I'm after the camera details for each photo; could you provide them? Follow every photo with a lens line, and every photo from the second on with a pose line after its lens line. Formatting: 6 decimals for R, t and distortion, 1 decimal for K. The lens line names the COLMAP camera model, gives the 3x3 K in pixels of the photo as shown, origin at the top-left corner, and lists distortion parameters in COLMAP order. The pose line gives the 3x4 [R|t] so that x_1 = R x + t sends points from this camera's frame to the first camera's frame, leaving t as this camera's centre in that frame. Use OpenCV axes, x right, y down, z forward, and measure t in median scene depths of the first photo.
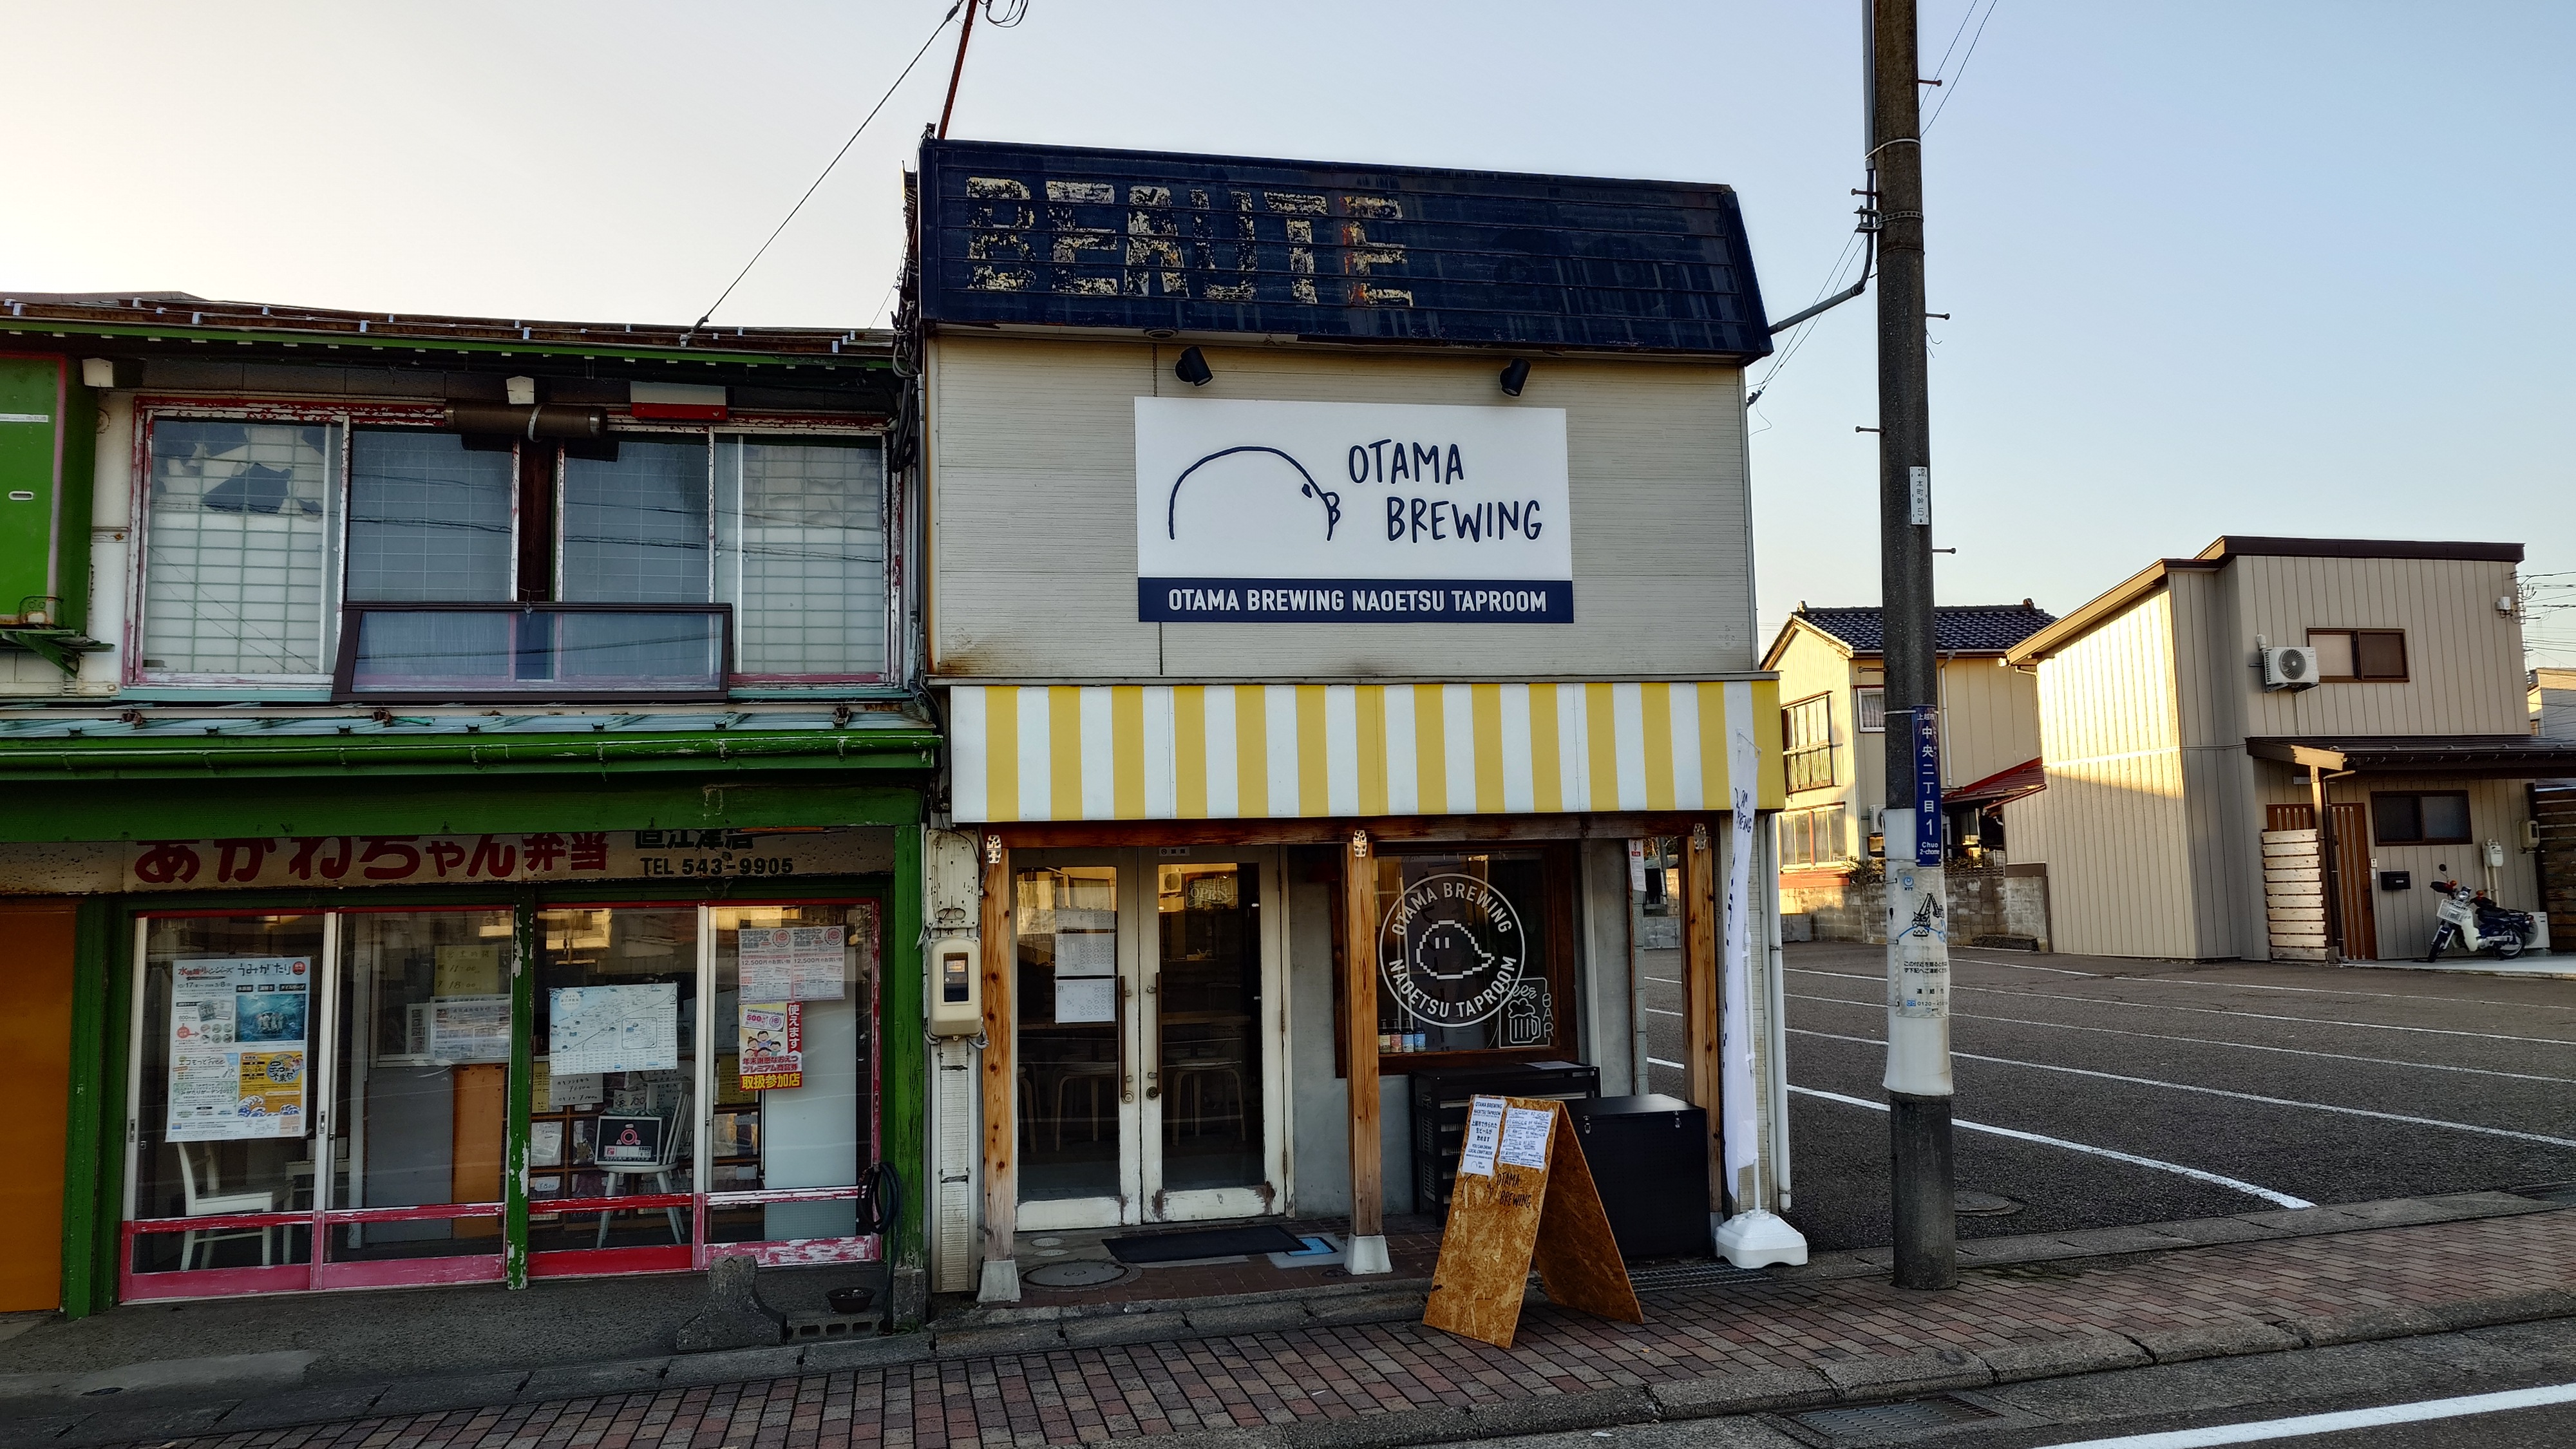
lens RADIAL K [[1792.3, 0, 1289.1], [0, 1792.3, 723.8], [0, 0, 1]] dist [0.010244, -0.000198]
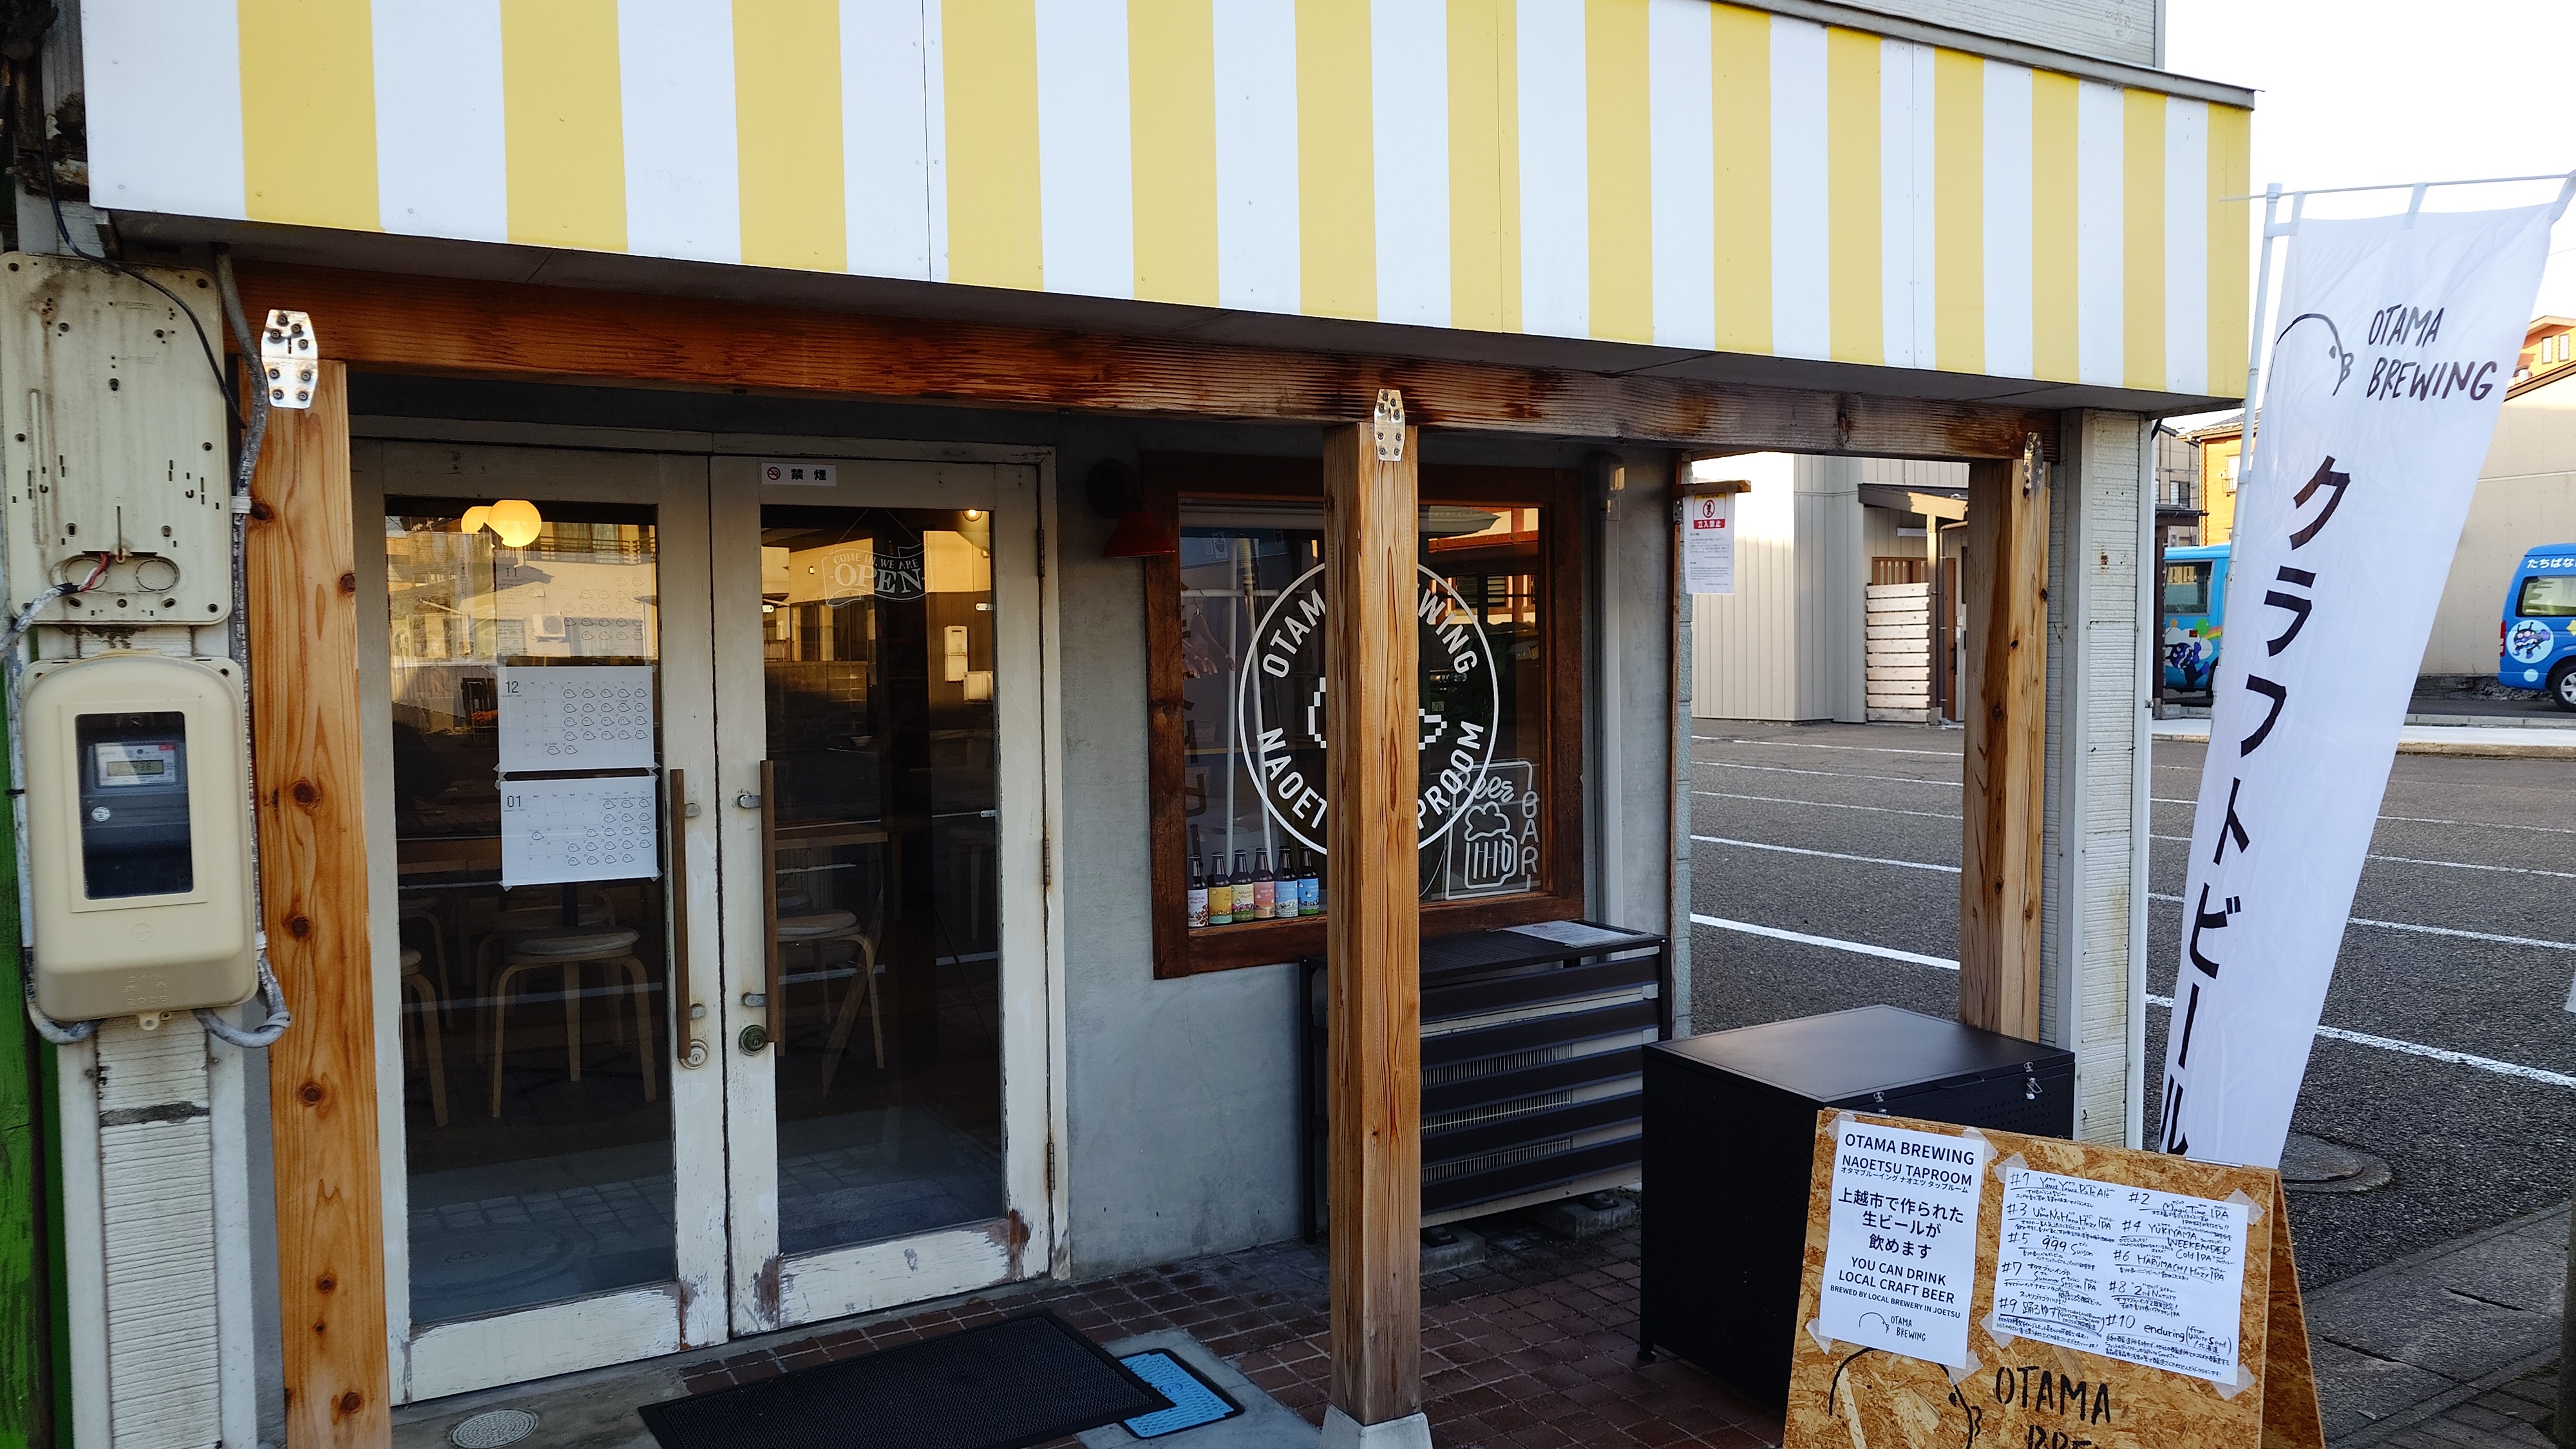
lens RADIAL K [[1792.3, 0, 1290.3], [0, 1792.3, 735.6], [0, 0, 1]] dist [0.010244, -0.000198]
pose [[0.951798, -0.004272, 0.306697, -0.086049], [-0.037964, 0.990574, 0.131614, 0.073790], [-0.304369, -0.136914, 0.942663, 0.573787]]
